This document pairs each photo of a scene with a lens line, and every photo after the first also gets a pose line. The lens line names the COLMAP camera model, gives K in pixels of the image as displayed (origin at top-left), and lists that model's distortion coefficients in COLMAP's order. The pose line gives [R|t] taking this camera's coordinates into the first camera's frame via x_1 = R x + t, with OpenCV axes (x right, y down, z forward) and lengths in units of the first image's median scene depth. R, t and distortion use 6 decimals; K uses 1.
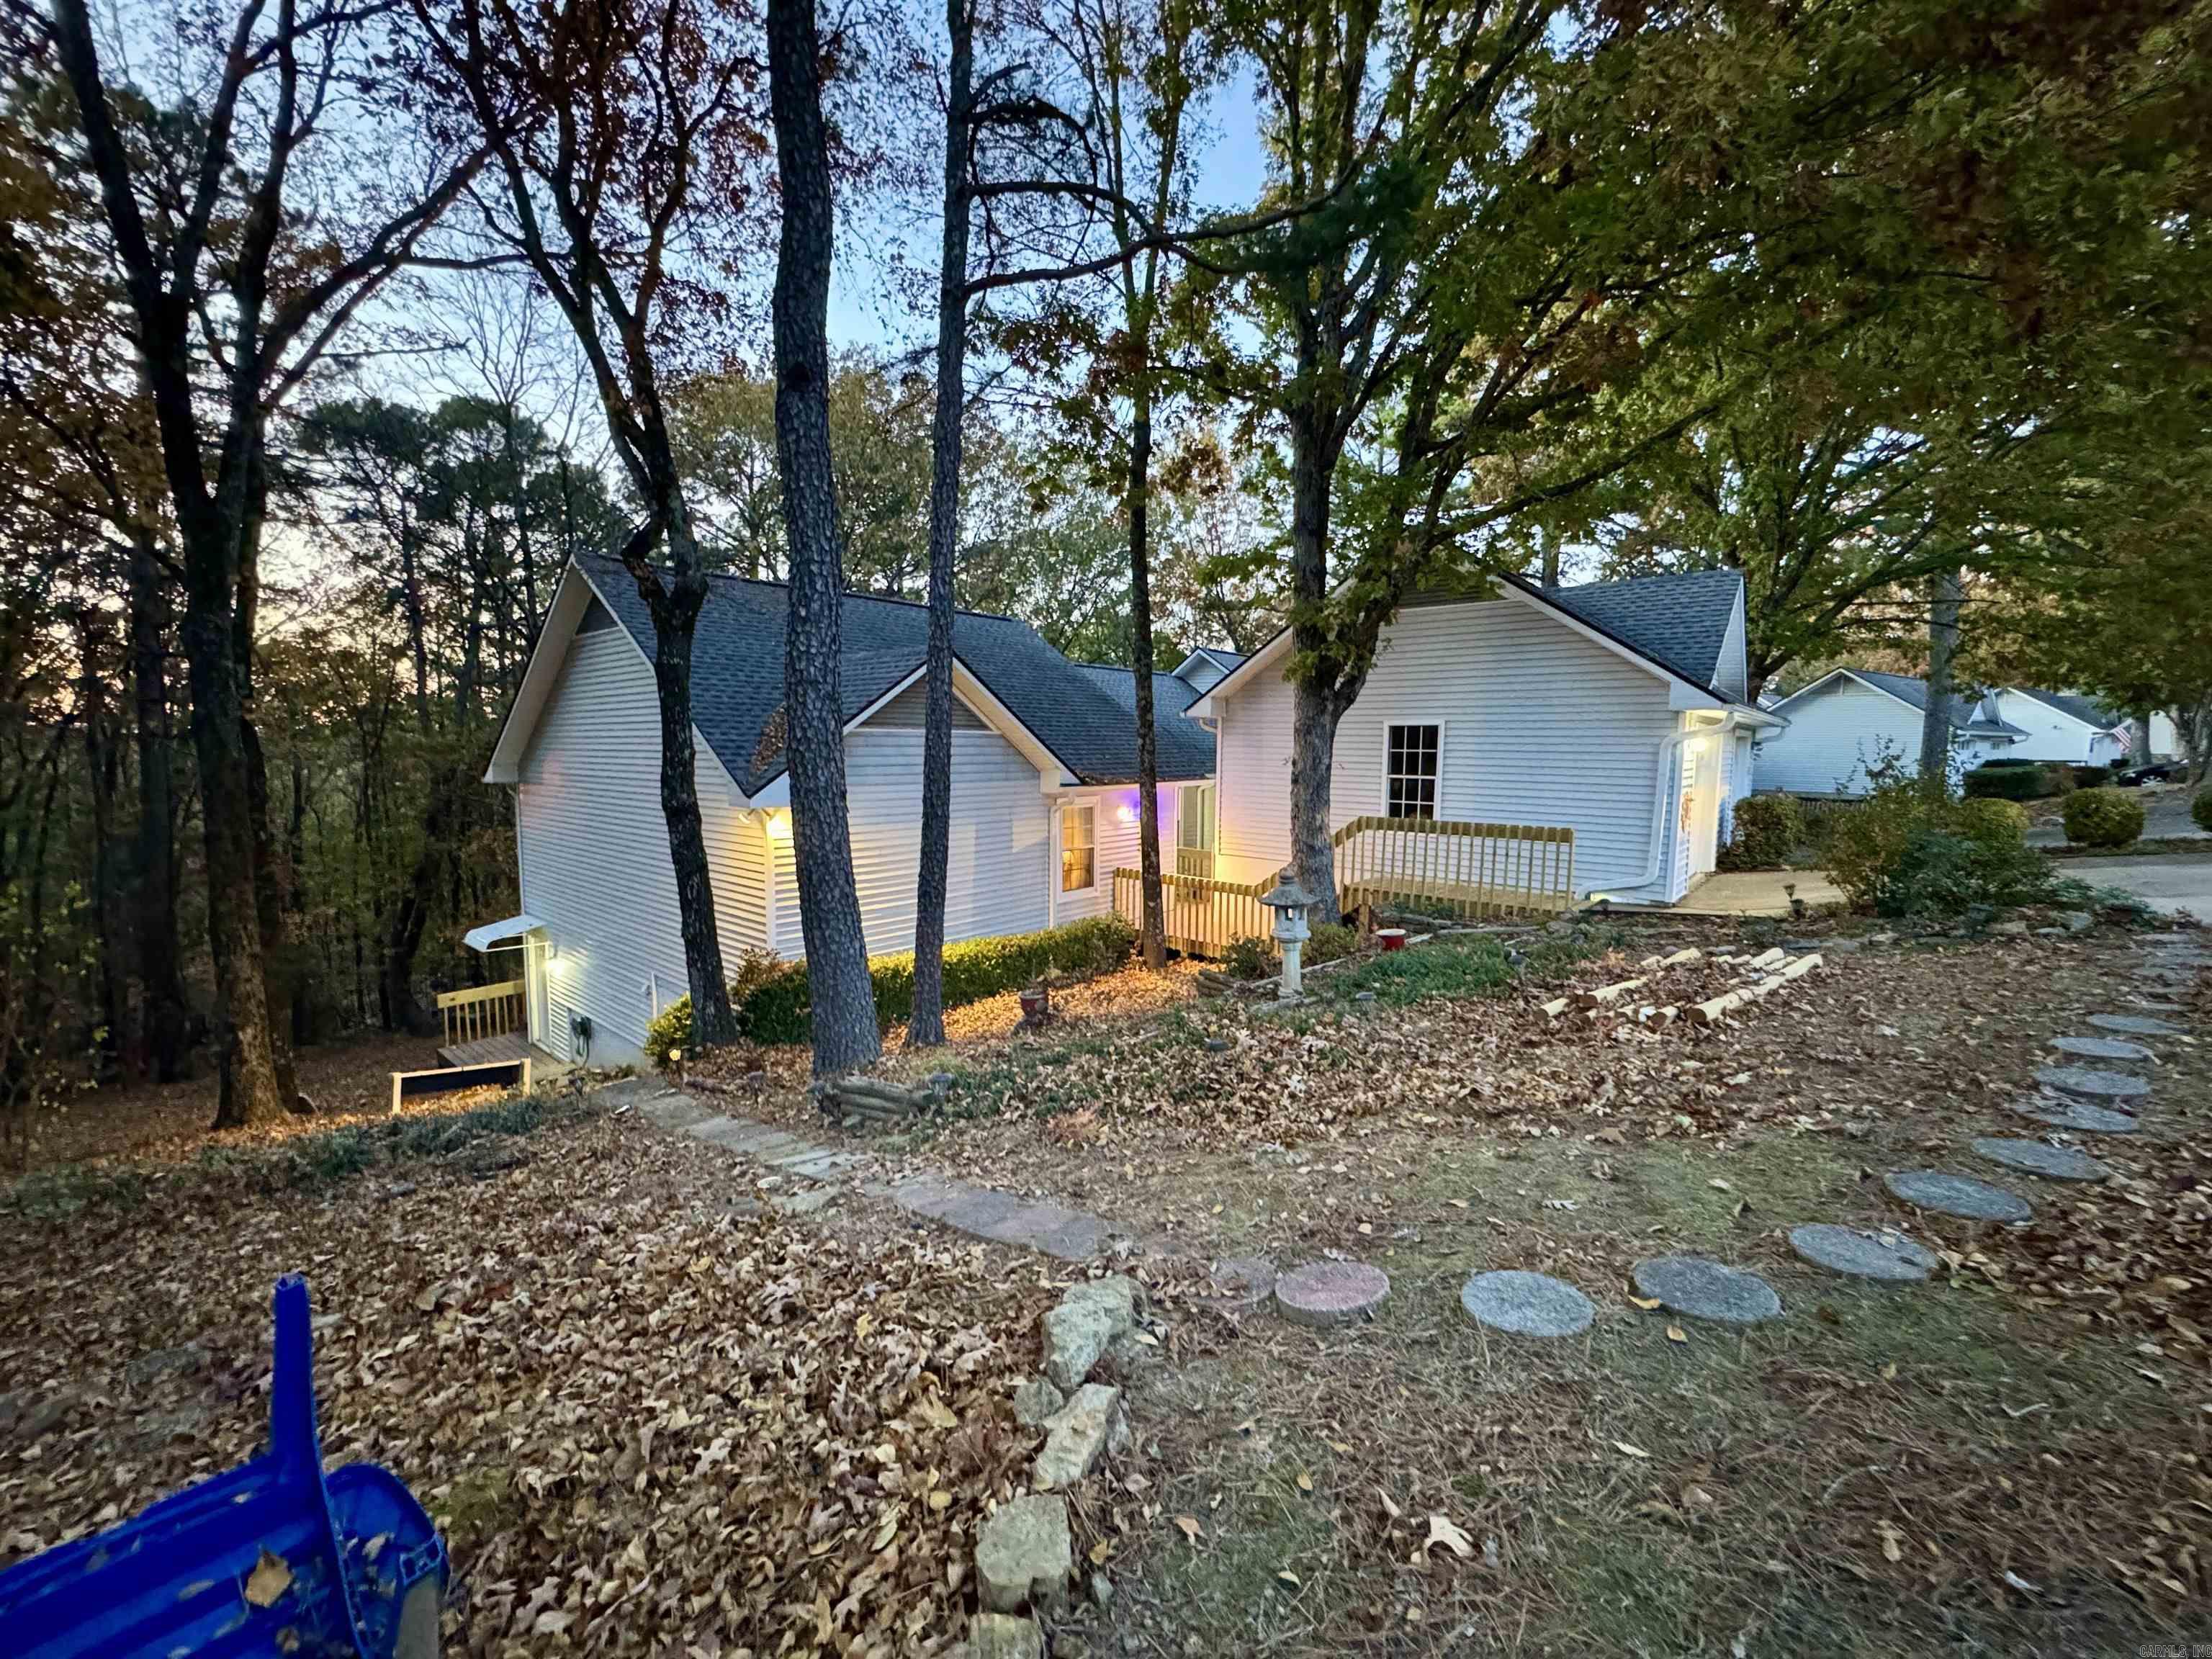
lens RADIAL K [[883.0, 0, 1110.1], [0, 883.0, 829.3], [0, 0, 1]] dist [-0.002109, 0.000086]
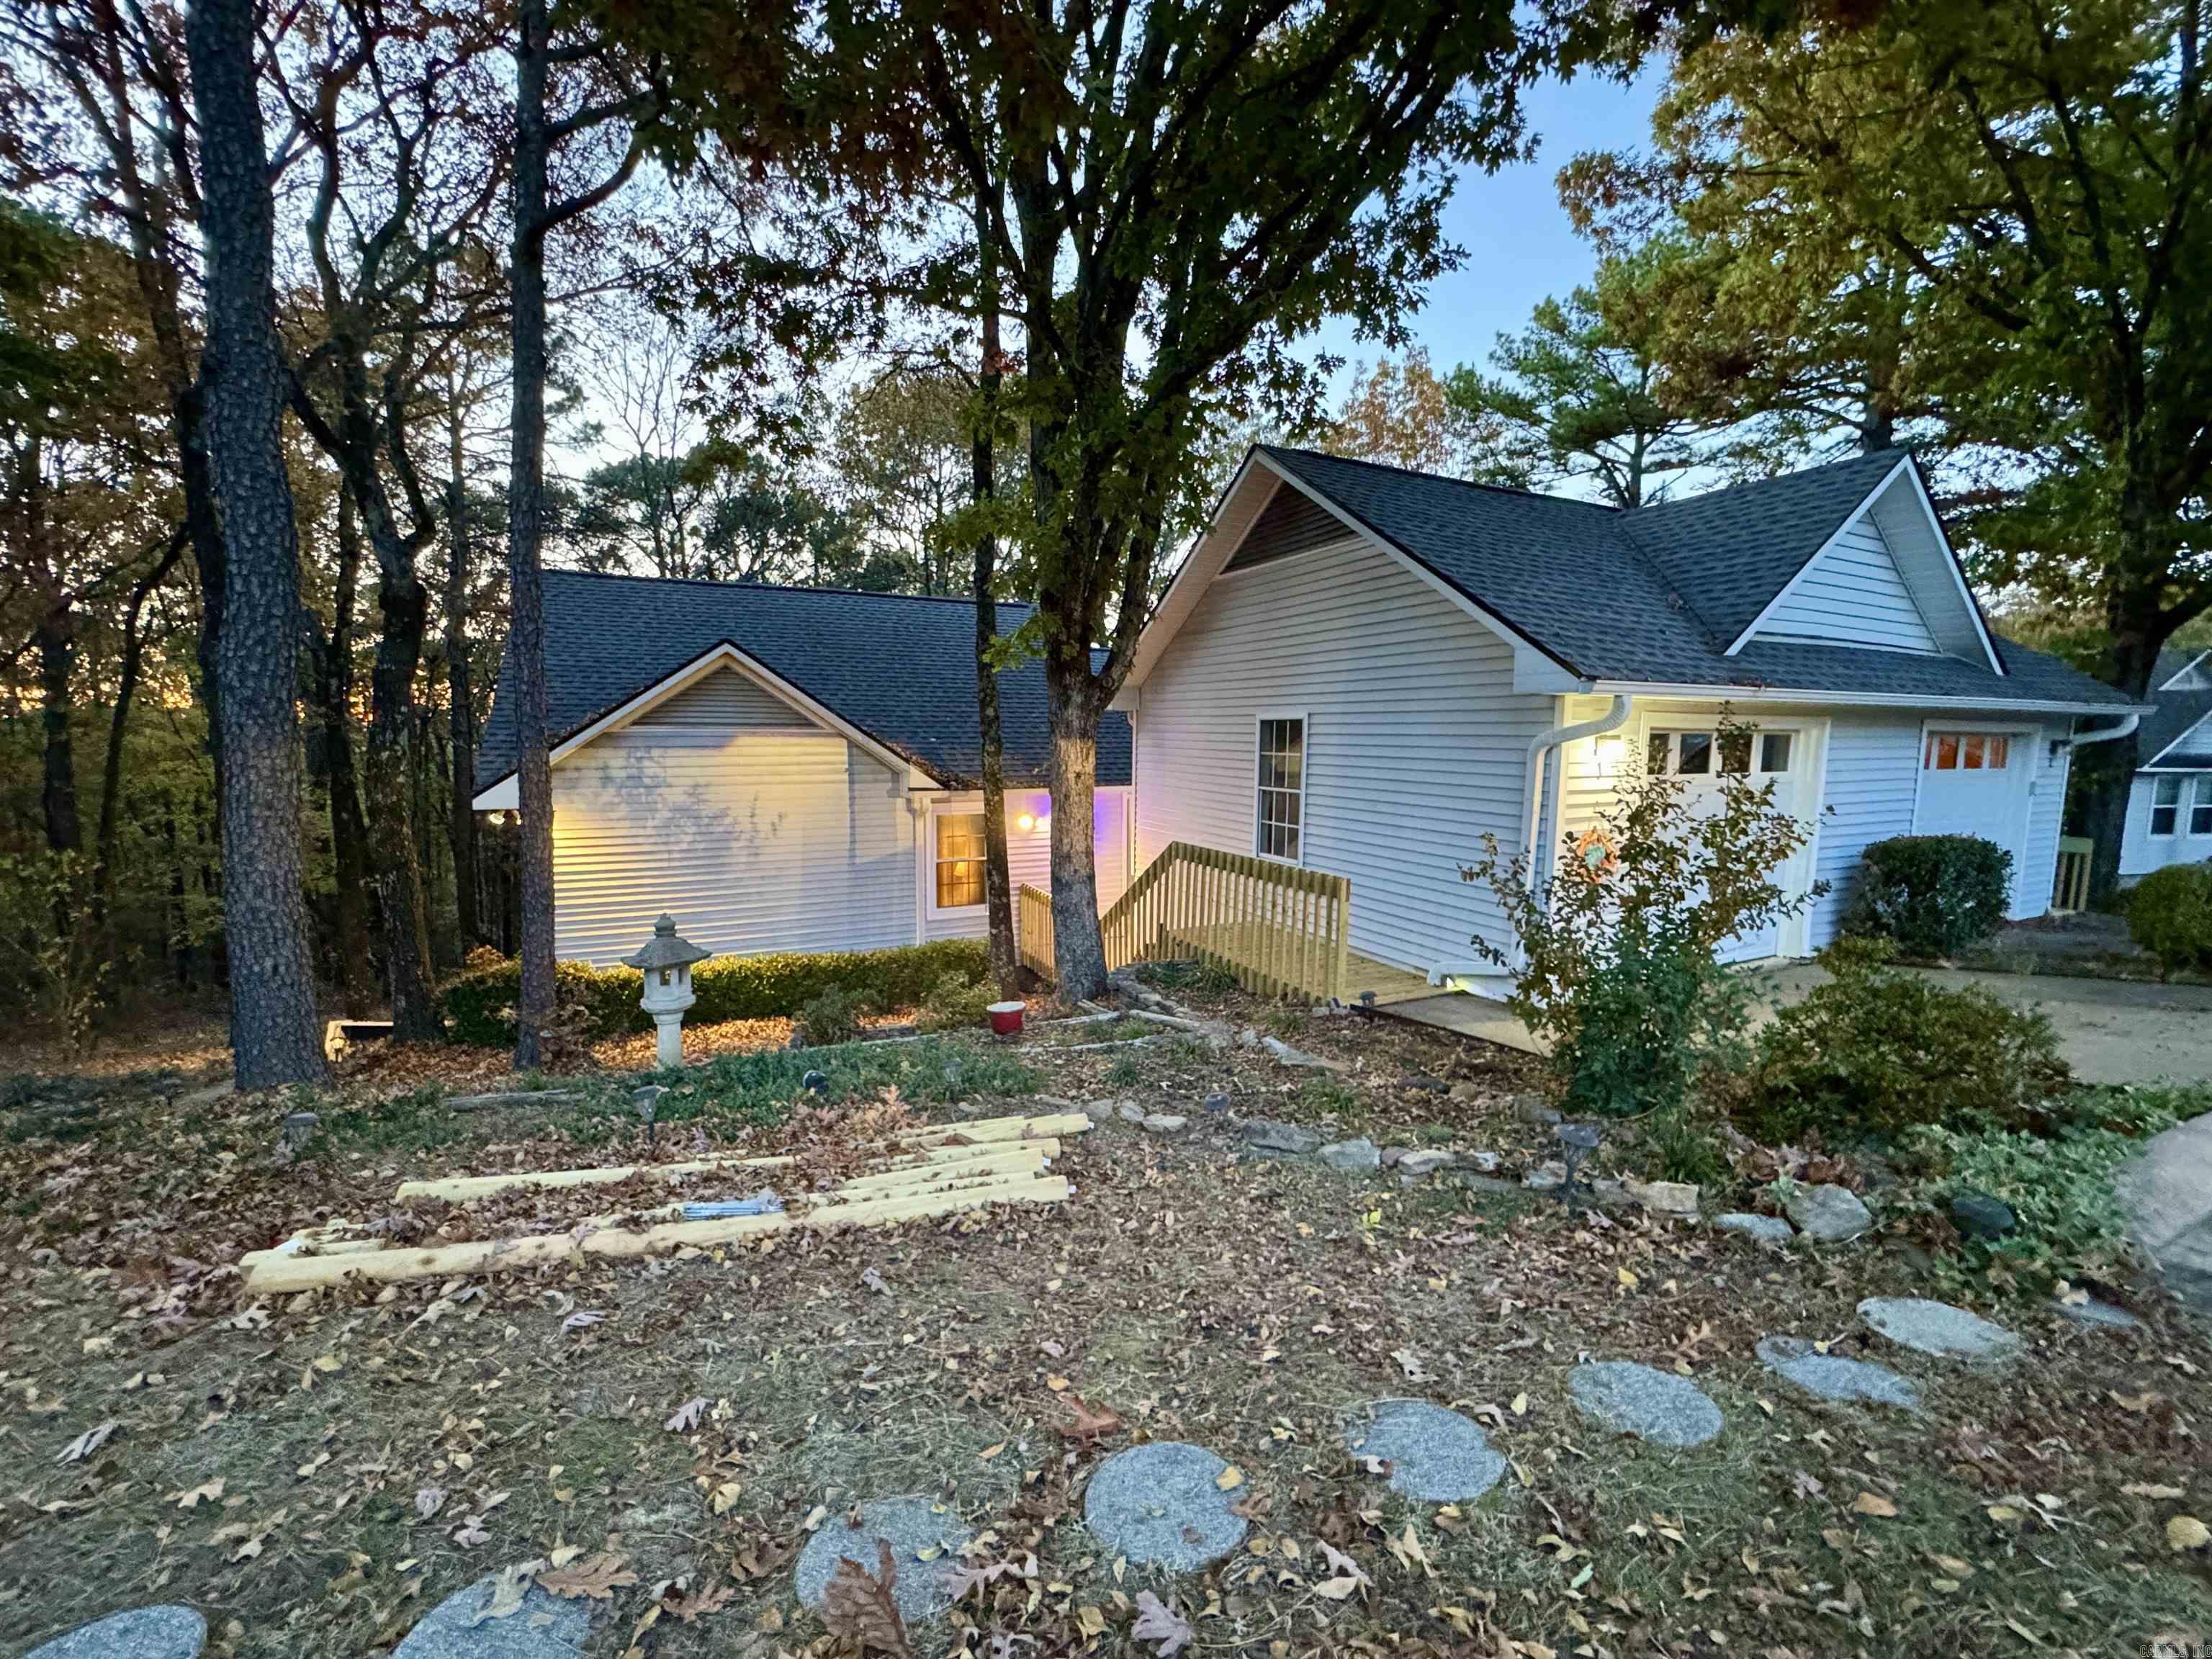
lens RADIAL K [[883.0, 0, 1113.7], [0, 883.0, 827.8], [0, 0, 1]] dist [-0.002109, 0.000086]
pose [[0.918664, 0.040336, -0.392976, 0.514122], [-0.036654, 0.999186, 0.016872, -0.035483], [0.393336, -0.001095, 0.919394, 0.274981]]
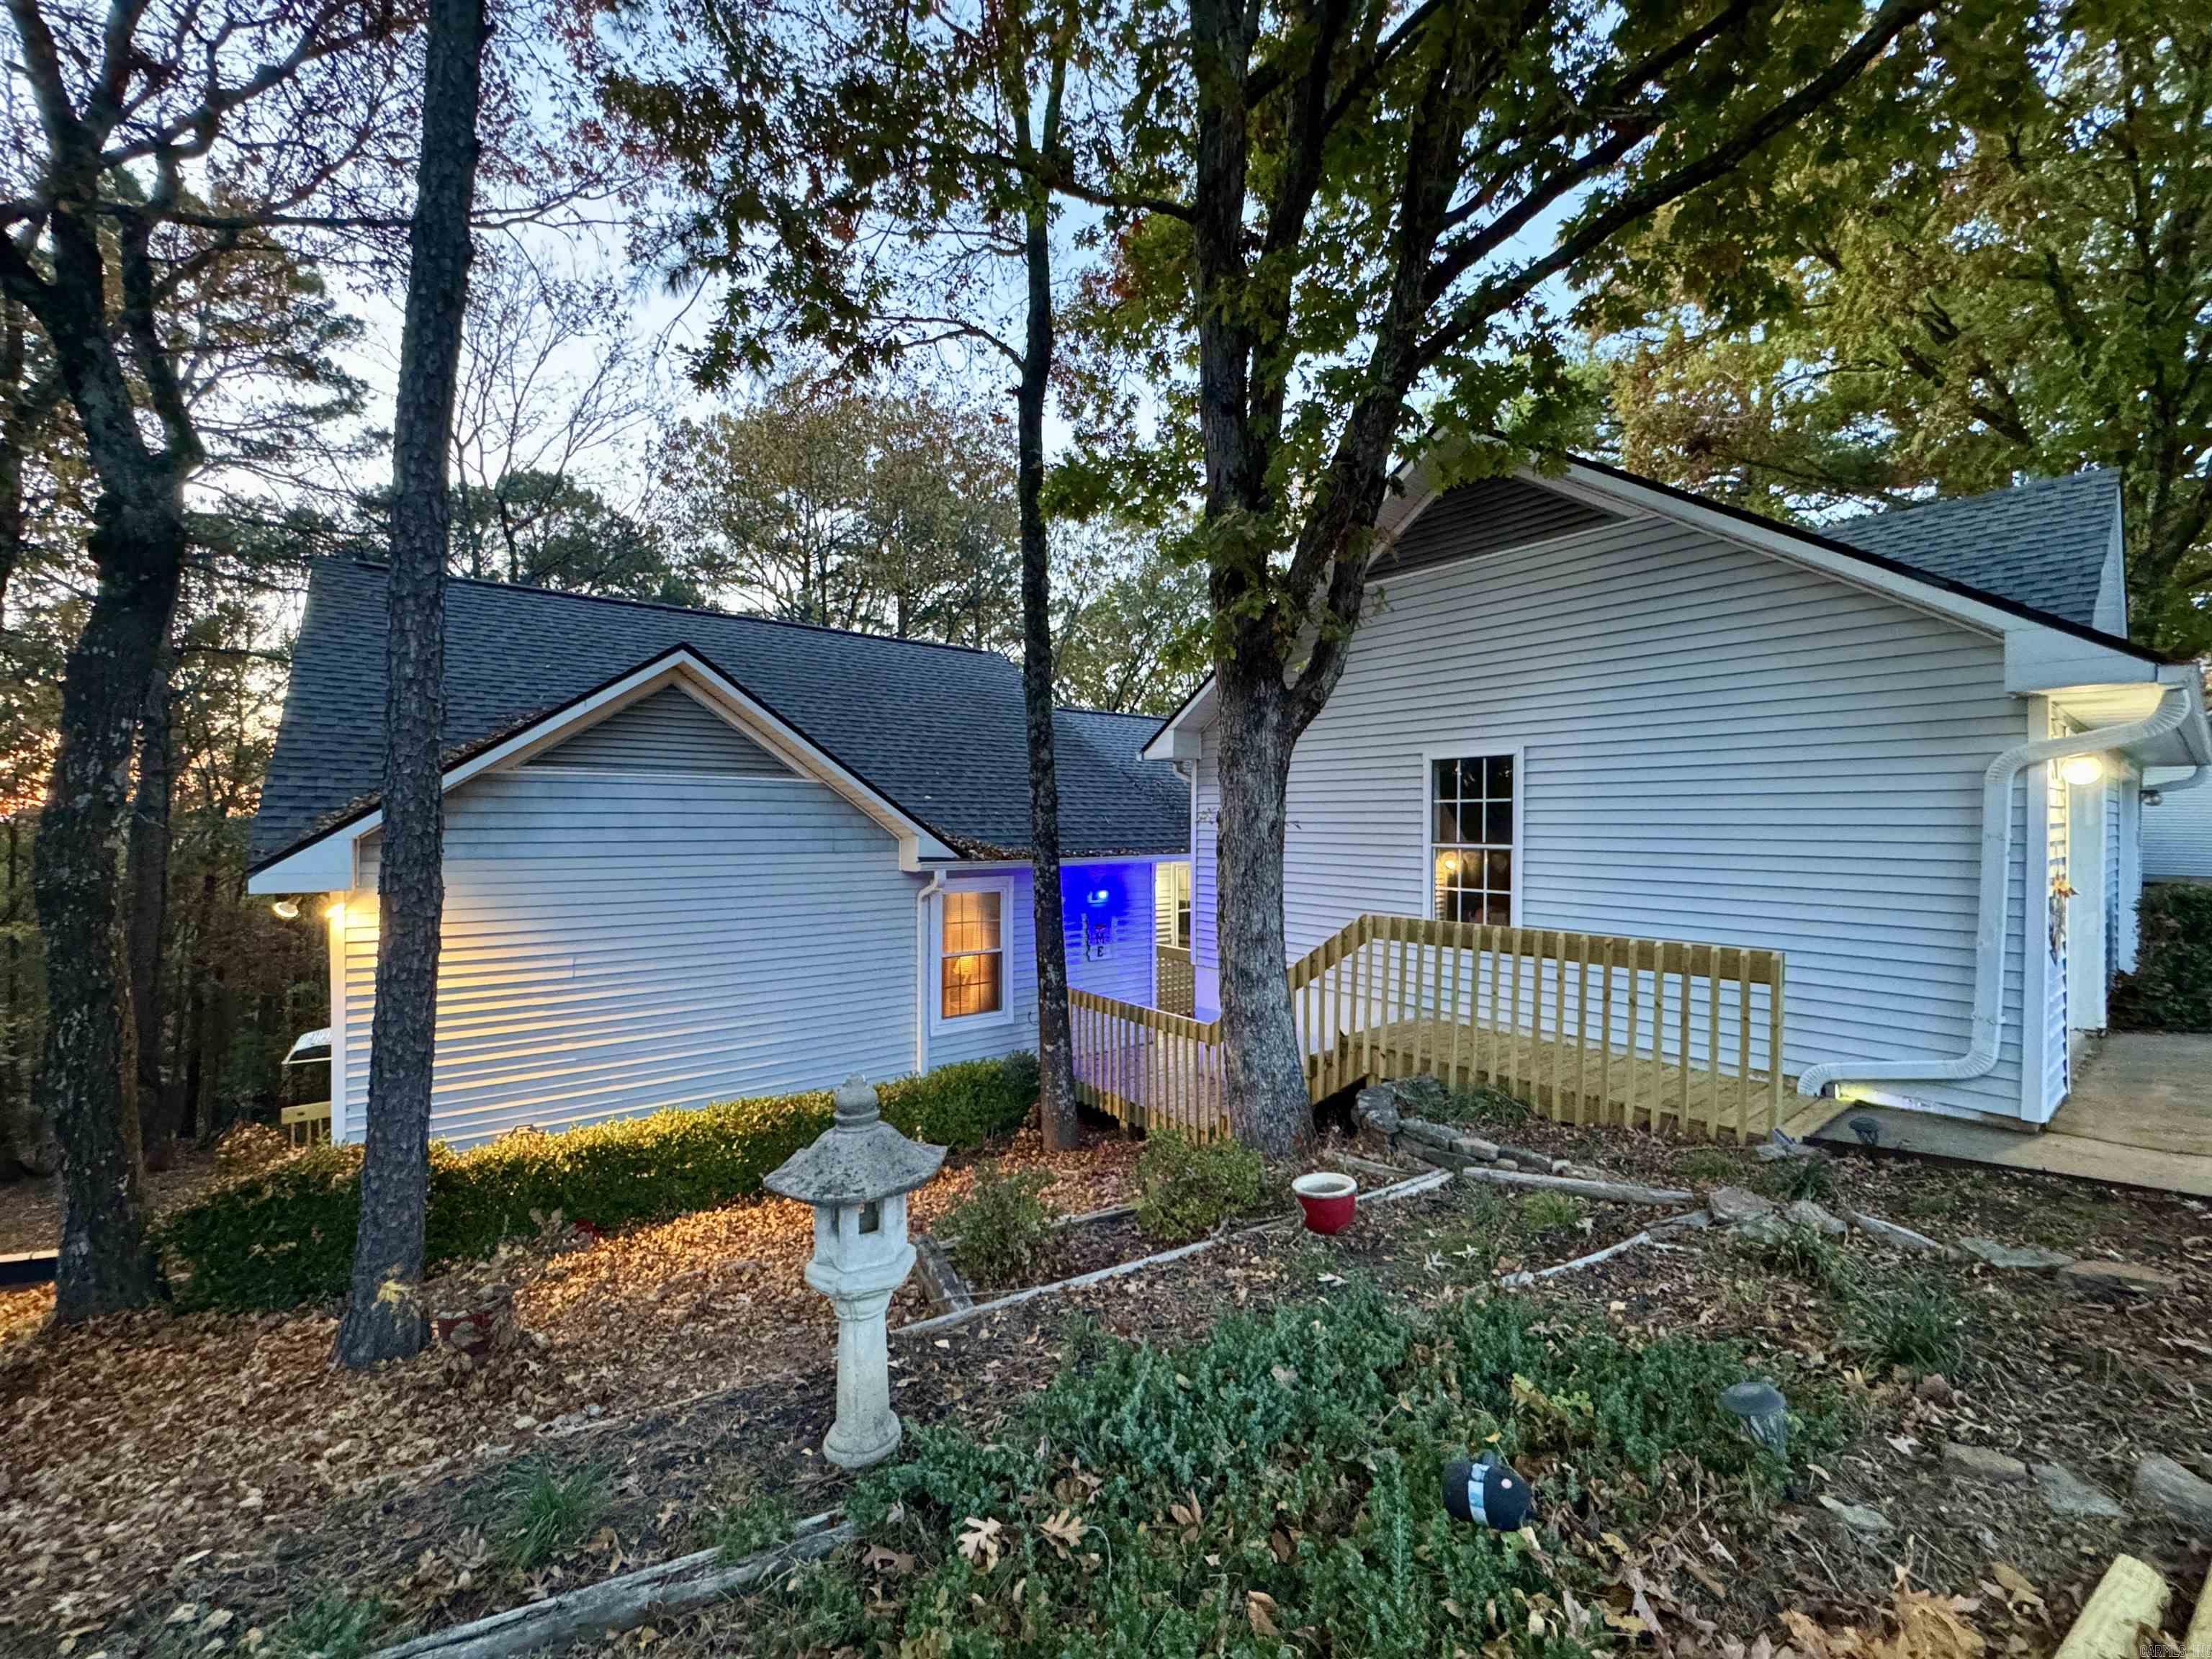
lens RADIAL K [[883.0, 0, 1108.9], [0, 883.0, 828.6], [0, 0, 1]] dist [-0.002109, 0.000086]
pose [[0.981127, -0.004770, -0.193305, 0.225154], [-0.012764, 0.995918, -0.089360, -0.016447], [0.192942, 0.090141, 0.977061, 0.397222]]
